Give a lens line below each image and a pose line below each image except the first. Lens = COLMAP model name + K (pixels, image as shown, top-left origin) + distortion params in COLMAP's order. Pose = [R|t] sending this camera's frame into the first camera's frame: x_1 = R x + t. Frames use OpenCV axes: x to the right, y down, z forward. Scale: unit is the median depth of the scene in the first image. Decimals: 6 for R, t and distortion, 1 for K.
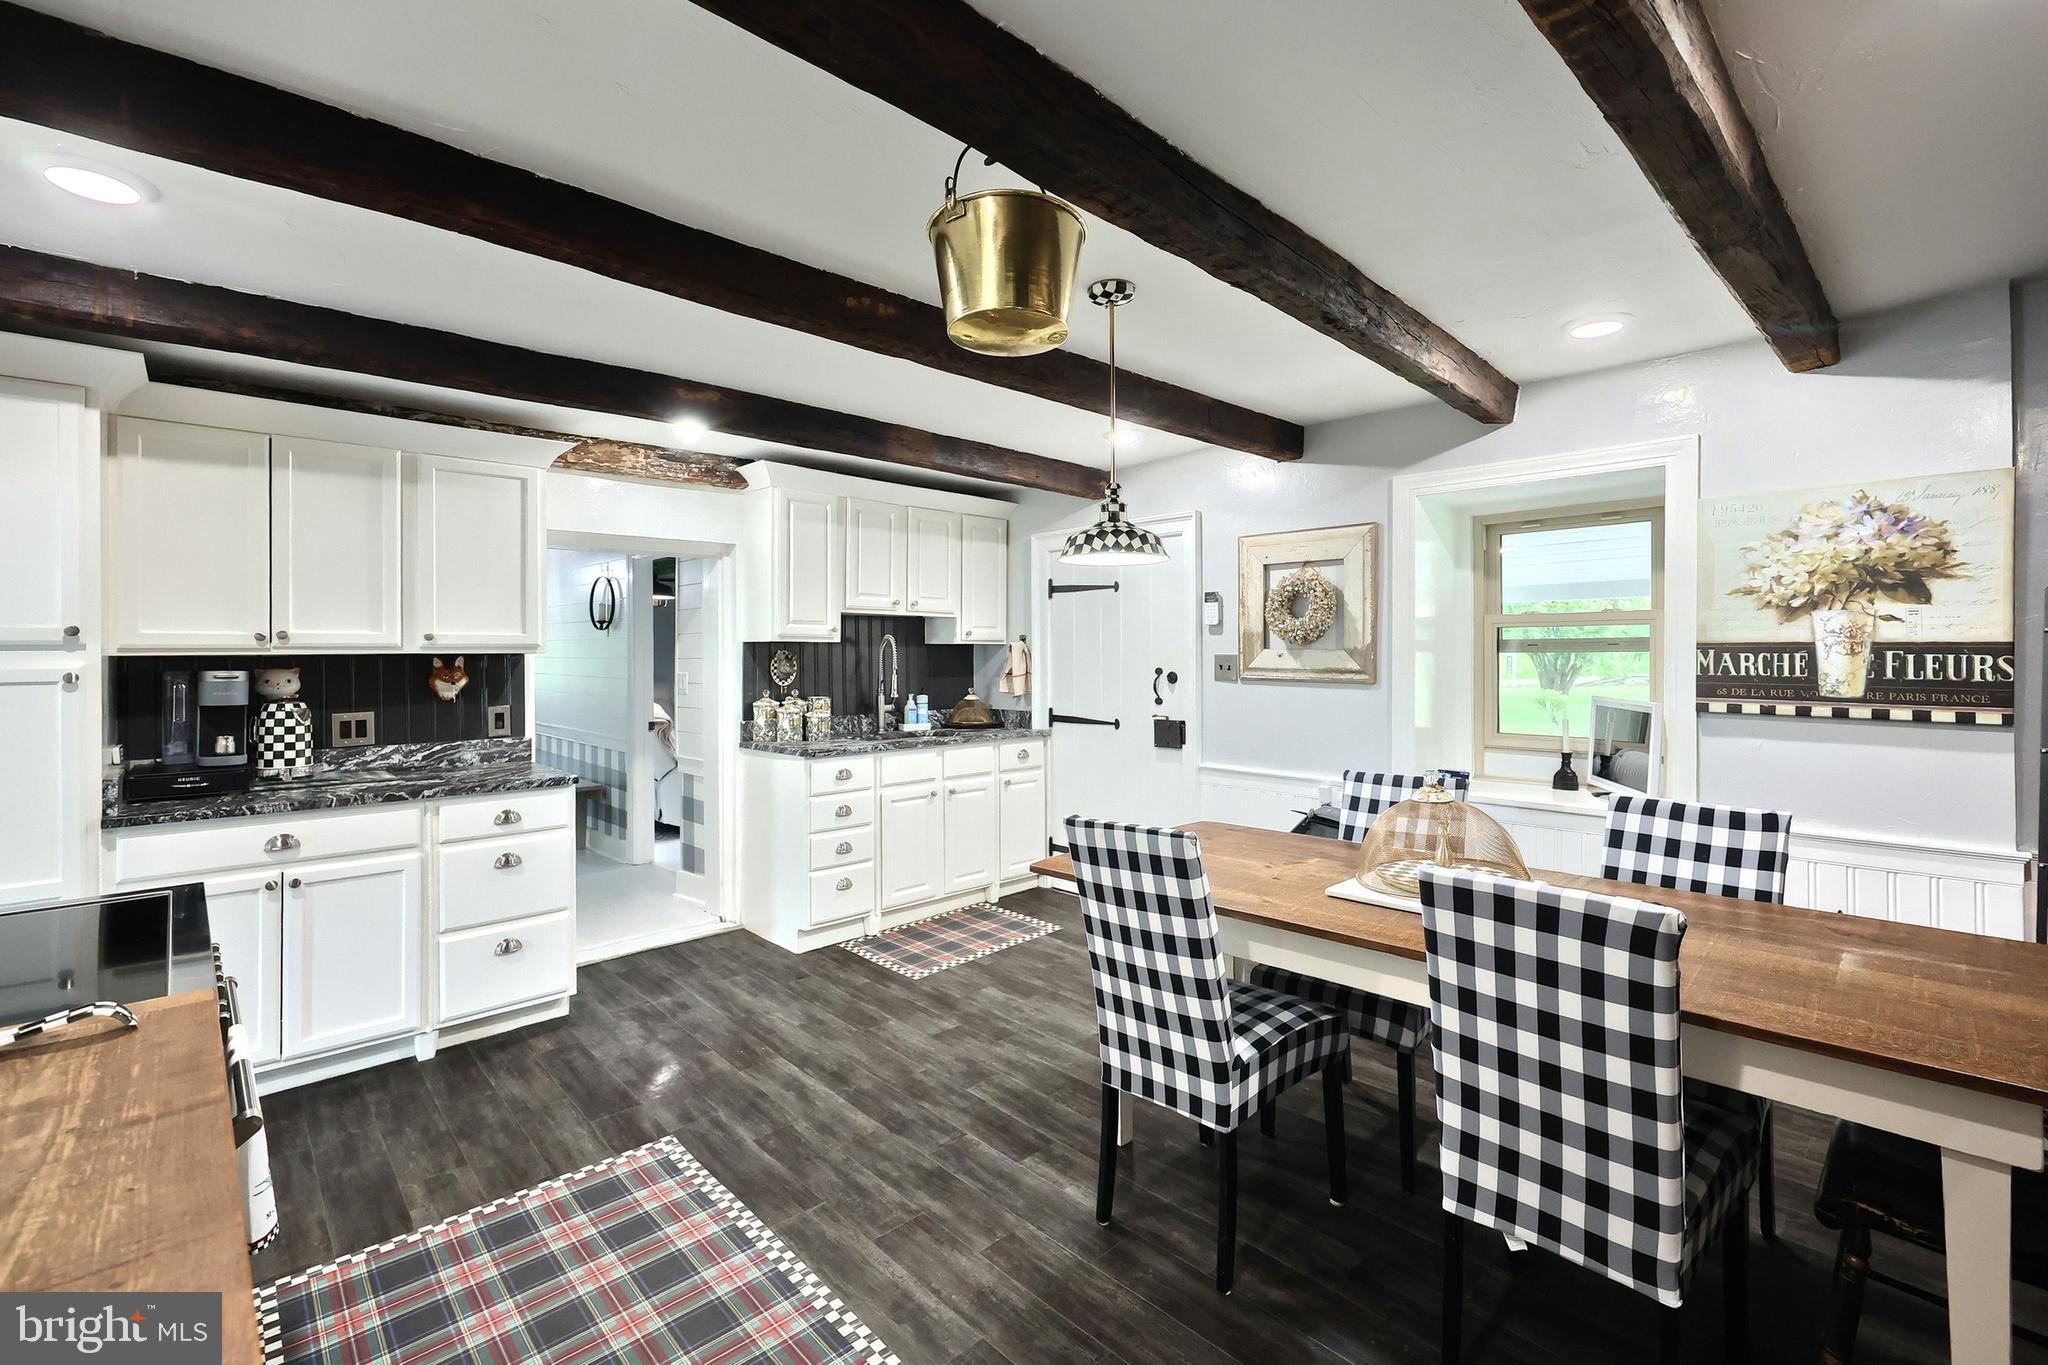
lens RADIAL K [[887.5, 0, 1034.2], [0, 887.5, 648.3], [0, 0, 1]] dist [-0.005480, 0.000163]
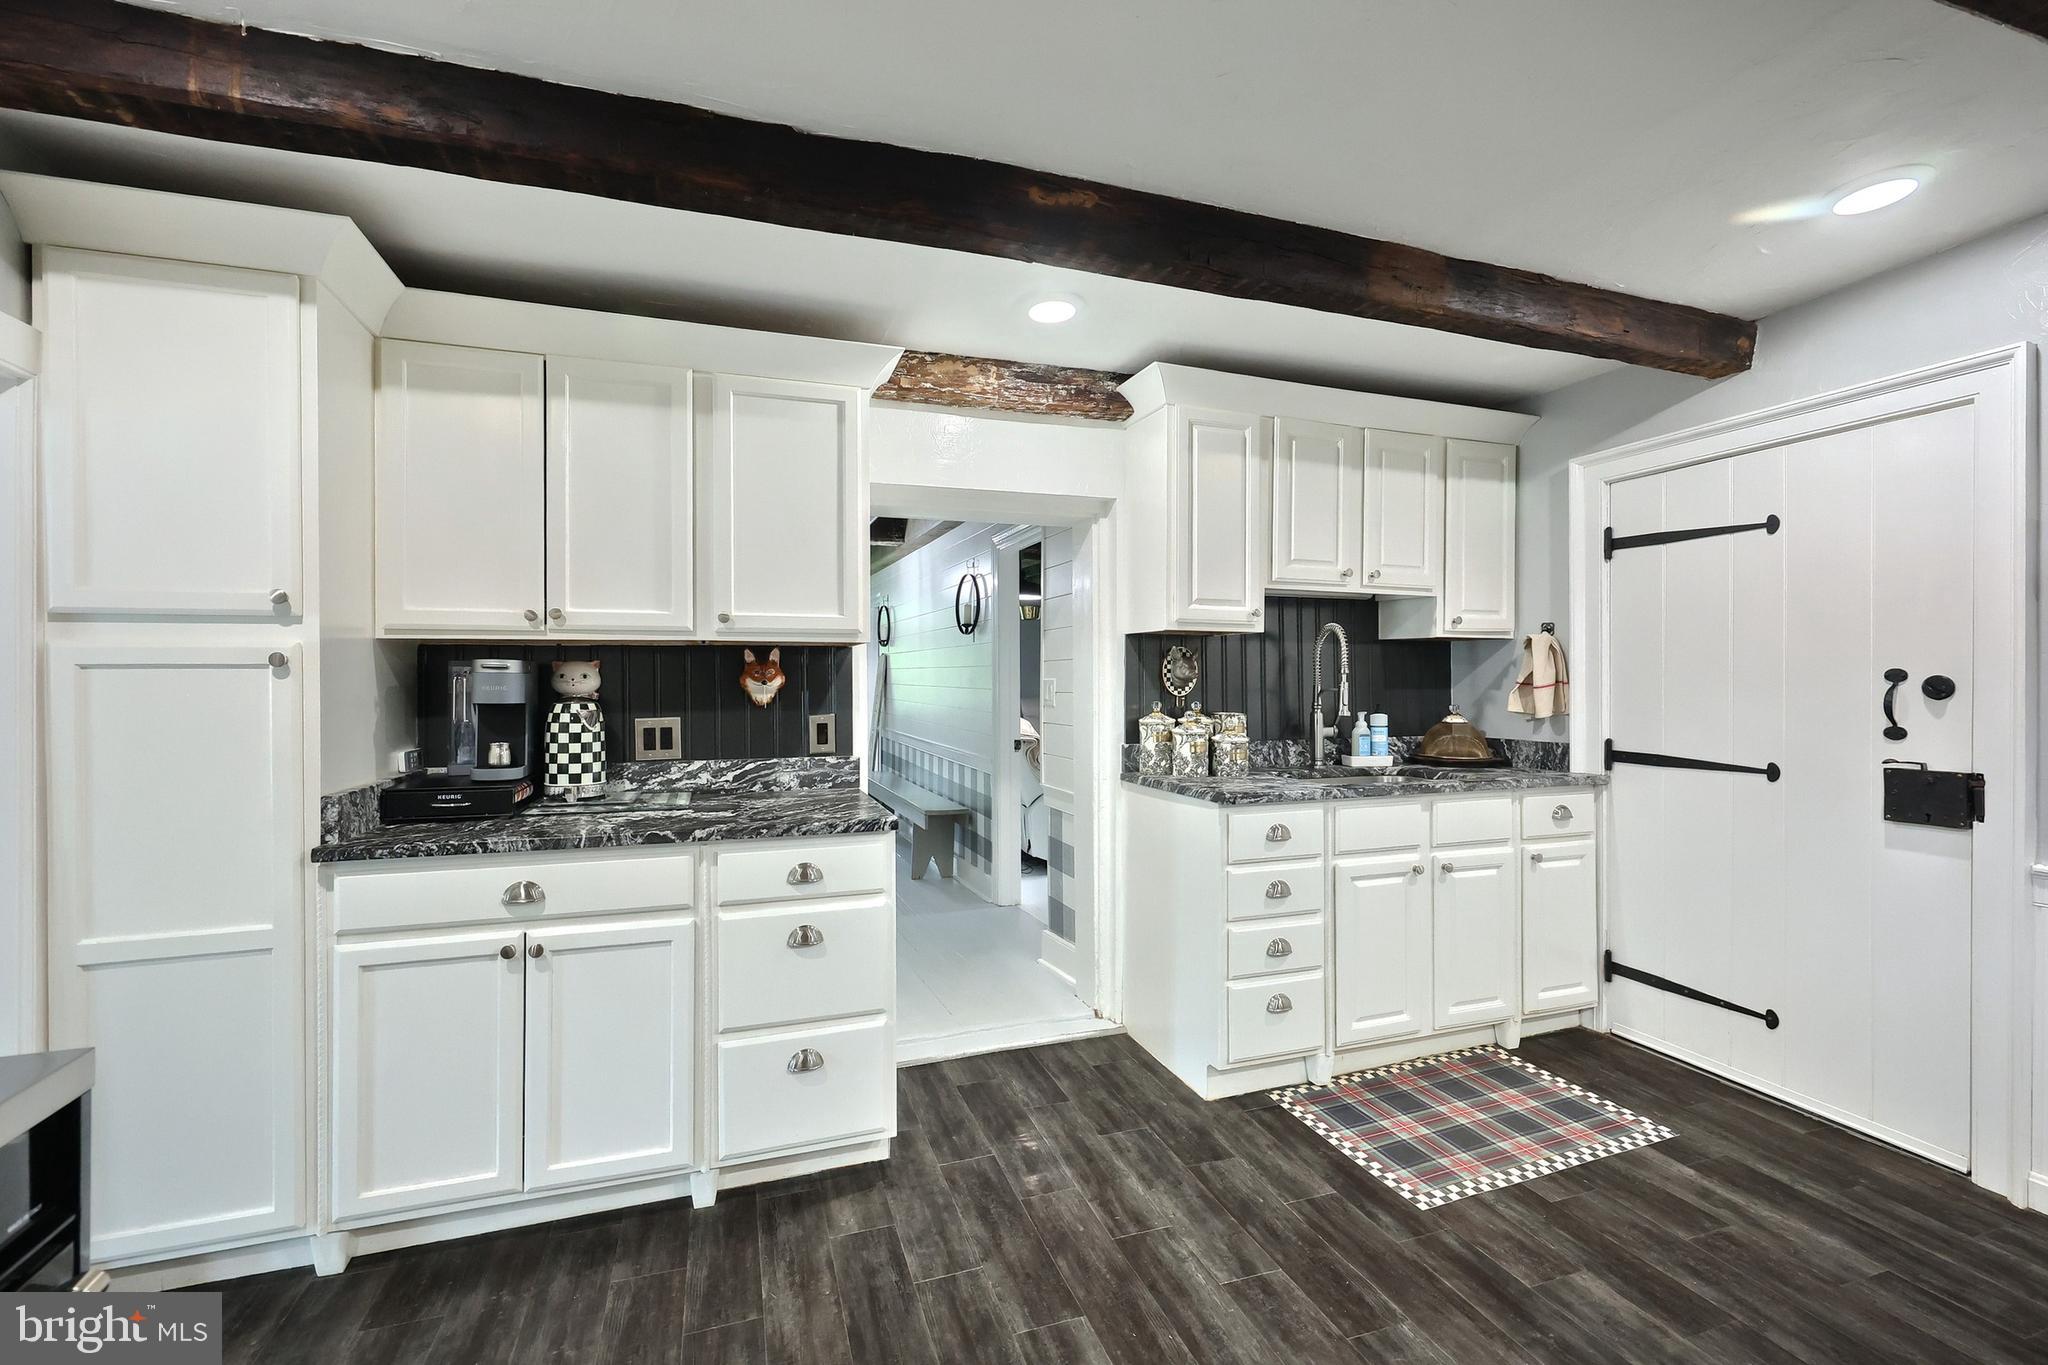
lens RADIAL K [[833.6, 0, 1013.1], [0, 833.6, 678.0], [0, 0, 1]] dist [-0.004180, 0.000175]
pose [[0.907646, 0.001881, -0.419733, -0.140690], [-0.000225, 0.999992, 0.003995, 0.028654], [0.419737, -0.003531, 0.907639, 0.385636]]
